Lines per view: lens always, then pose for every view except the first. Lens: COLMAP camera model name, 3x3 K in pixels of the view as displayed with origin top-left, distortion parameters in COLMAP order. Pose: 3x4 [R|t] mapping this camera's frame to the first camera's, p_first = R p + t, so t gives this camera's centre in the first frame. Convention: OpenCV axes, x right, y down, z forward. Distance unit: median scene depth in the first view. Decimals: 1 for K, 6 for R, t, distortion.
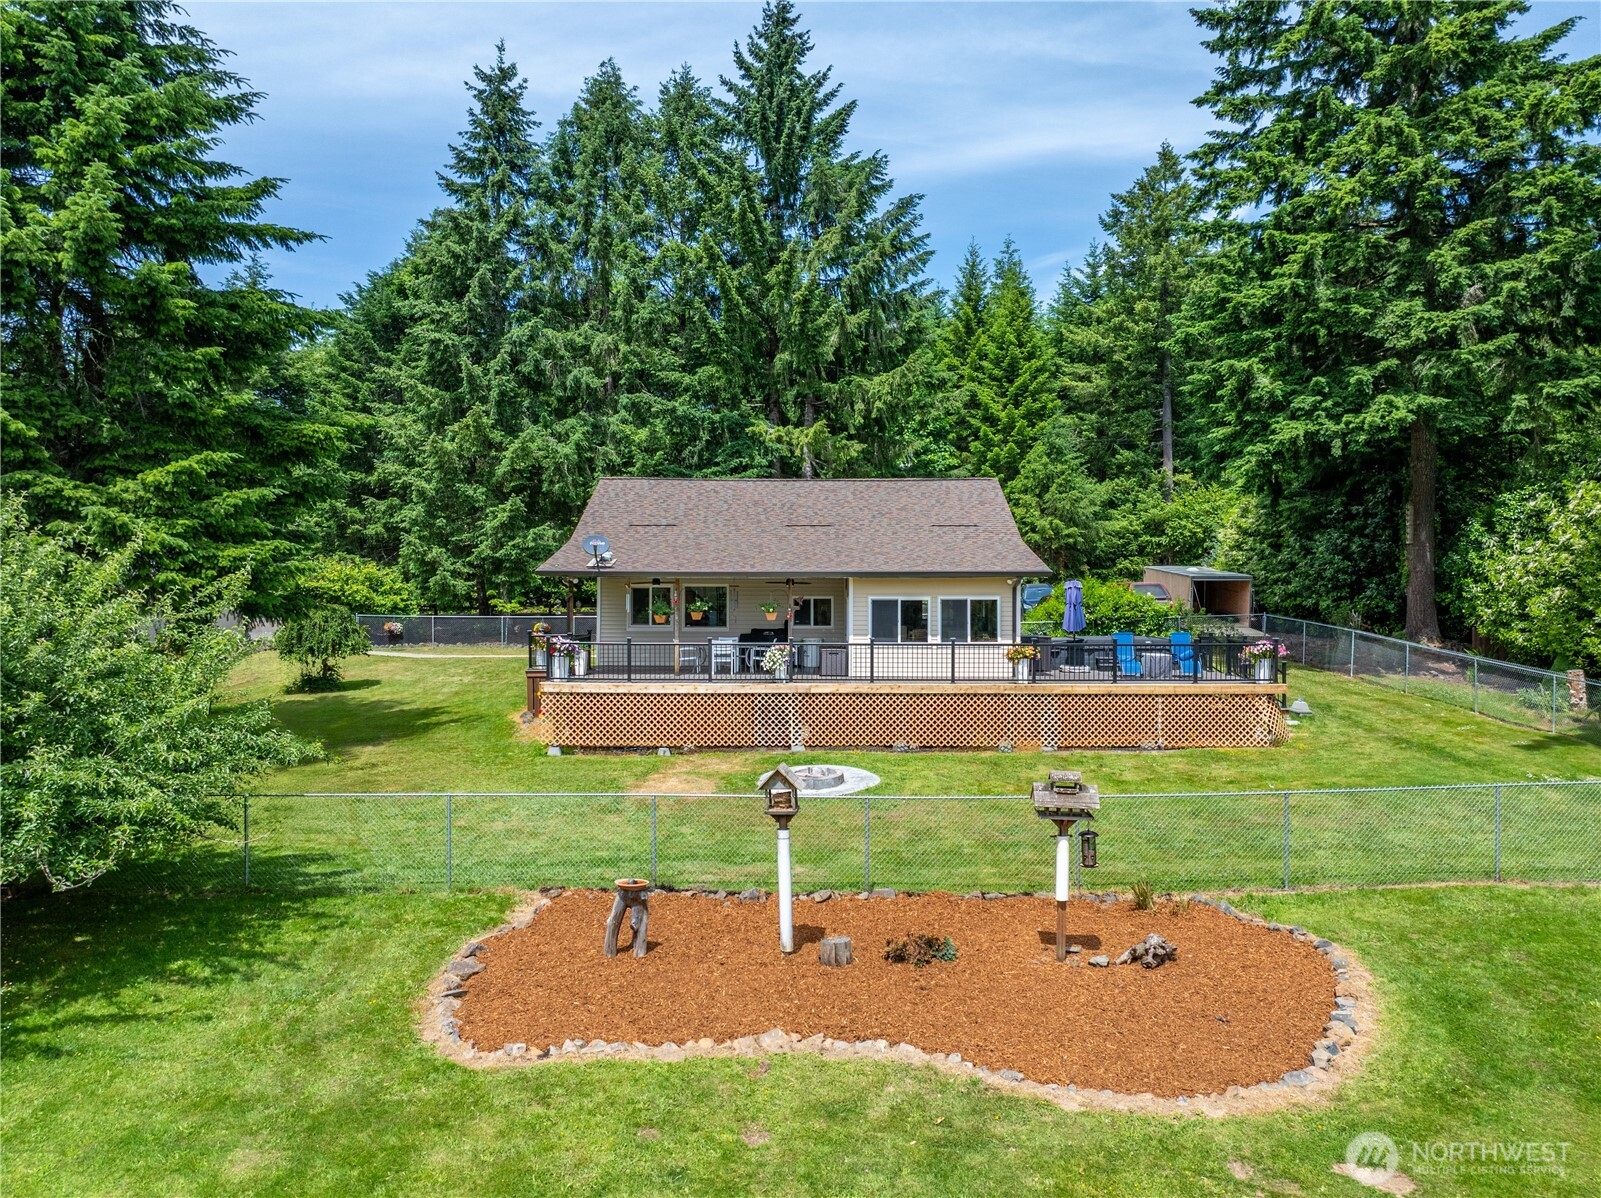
lens RADIAL K [[1096.5, 0, 807.8], [0, 1096.5, 598.7], [0, 0, 1]] dist [-0.047985, -0.004296]
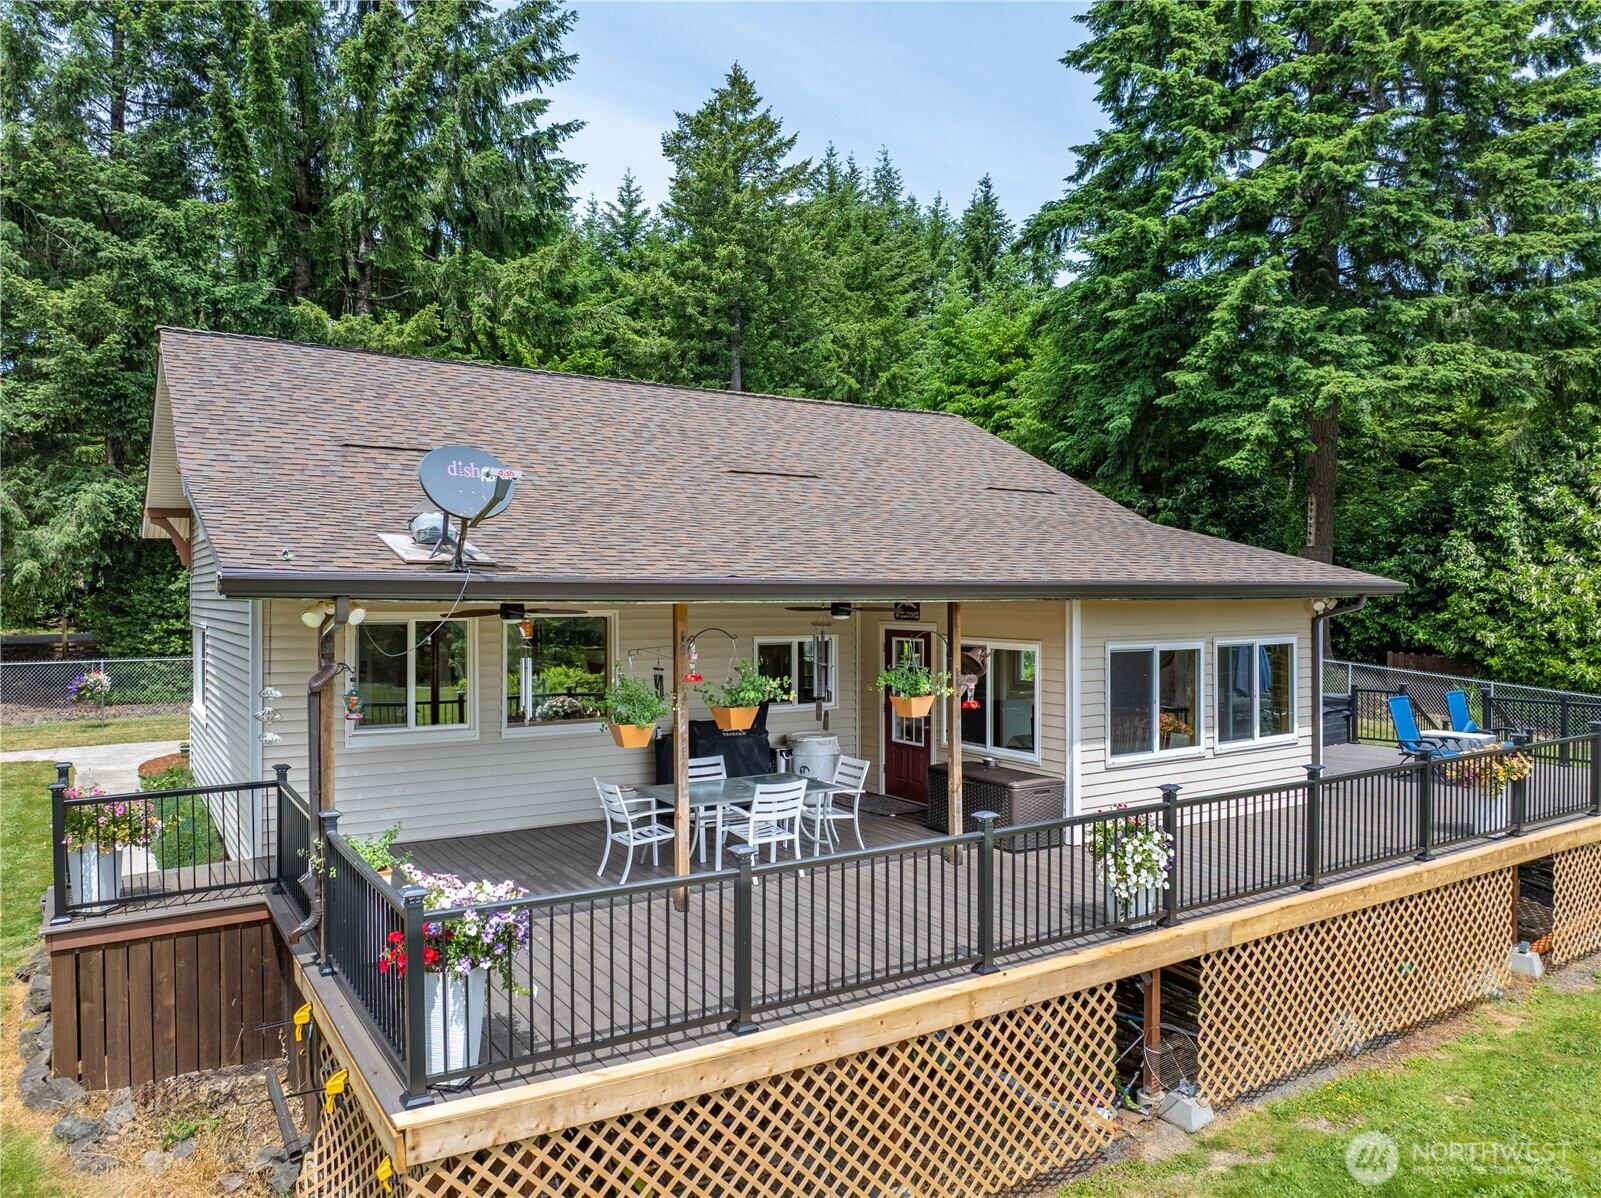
lens RADIAL K [[1096.5, 0, 807.8], [0, 1096.5, 598.7], [0, 0, 1]] dist [-0.047985, -0.004296]
pose [[0.826220, -0.001946, 0.563344, -0.145224], [0.001924, 0.999998, 0.000631, -0.010075], [-0.563344, 0.000562, 0.826222, 0.392391]]
